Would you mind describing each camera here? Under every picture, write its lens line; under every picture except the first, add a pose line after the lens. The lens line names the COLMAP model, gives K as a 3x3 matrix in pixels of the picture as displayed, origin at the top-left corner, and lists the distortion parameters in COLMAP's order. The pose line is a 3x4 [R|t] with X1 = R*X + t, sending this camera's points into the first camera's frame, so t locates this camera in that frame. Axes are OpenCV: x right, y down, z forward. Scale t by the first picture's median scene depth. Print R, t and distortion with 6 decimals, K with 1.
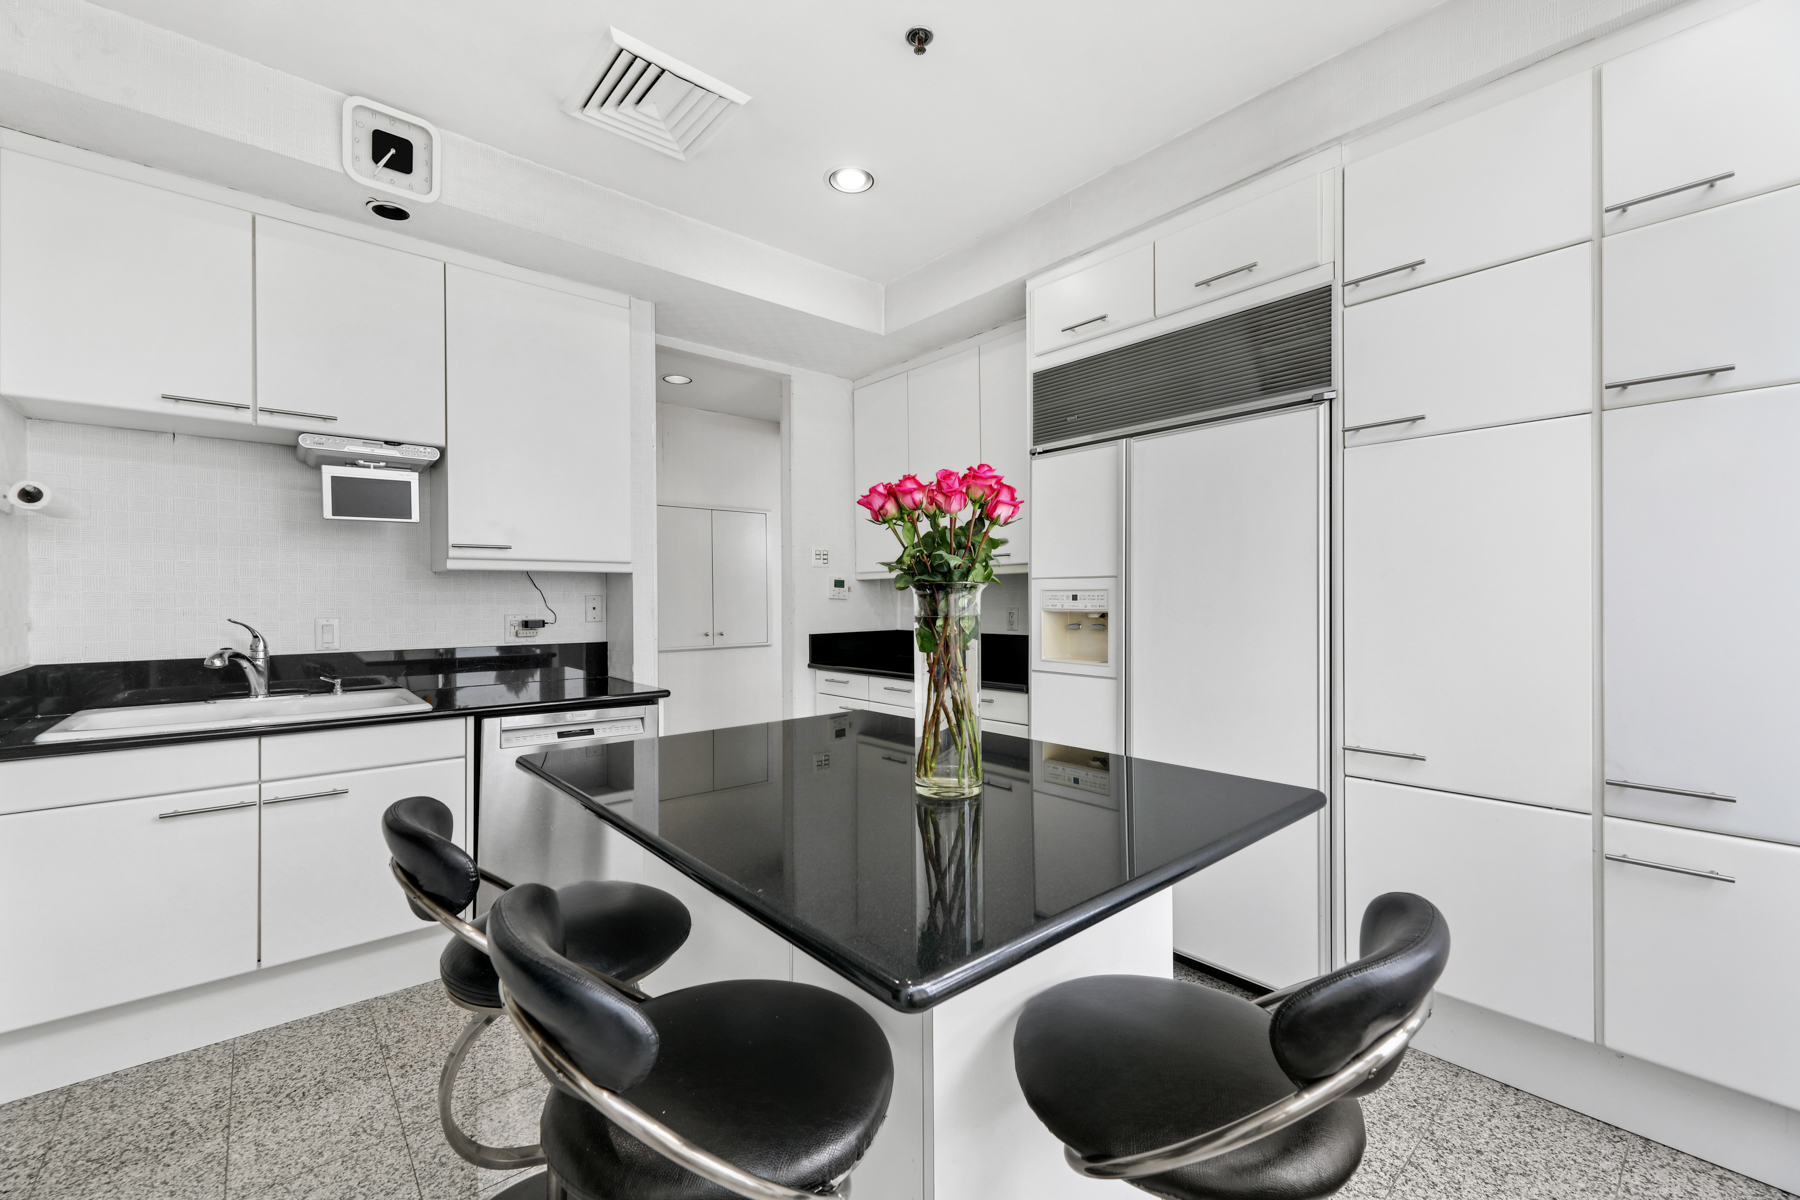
lens RADIAL K [[733.5, 0, 900.0], [0, 733.5, 600.0], [0, 0, 1]] dist [-0.000184, -0.000101]
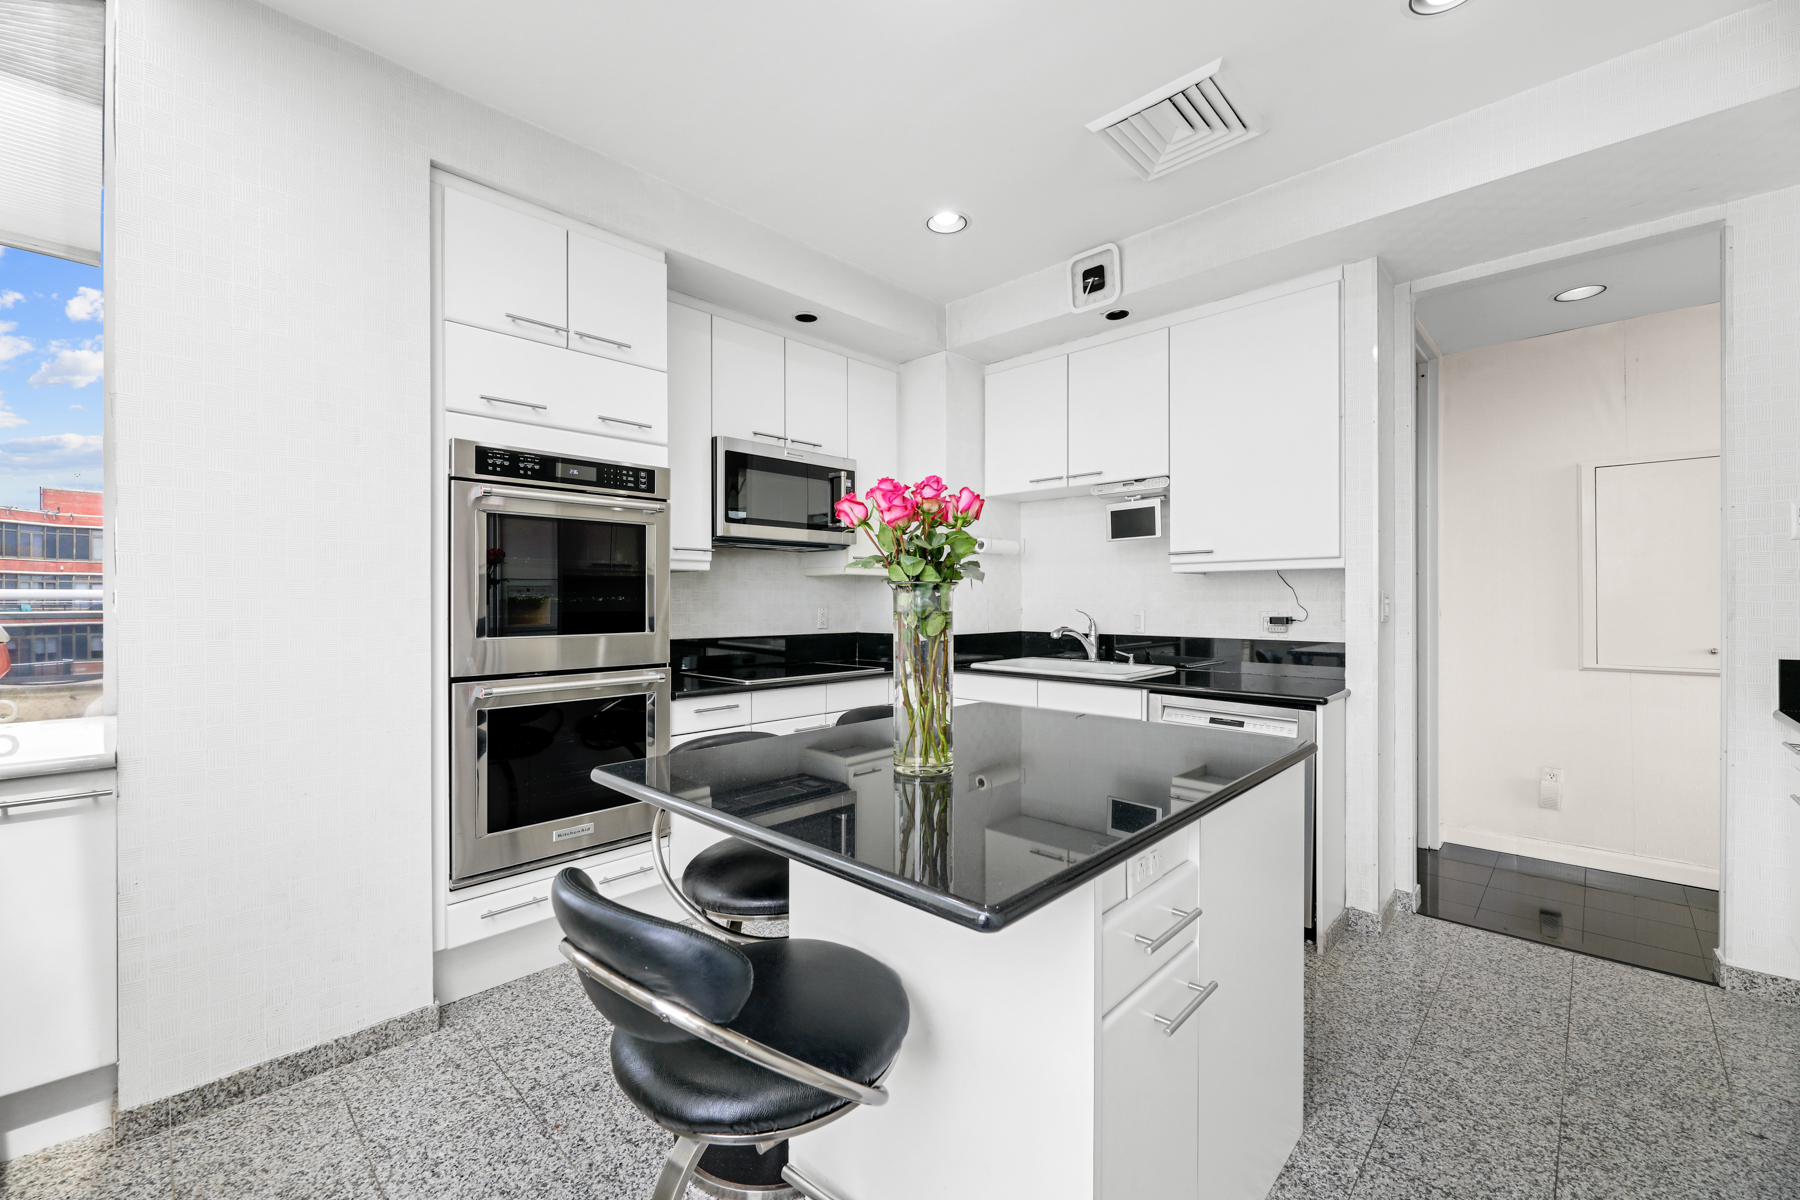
lens RADIAL K [[733.5, 0, 900.0], [0, 733.5, 600.0], [0, 0, 1]] dist [-0.000184, -0.000101]
pose [[0.087249, 0.004735, -0.996175, 0.594765], [0.001785, 0.999986, 0.004909, -0.002955], [0.996185, -0.002206, 0.087239, 0.440575]]
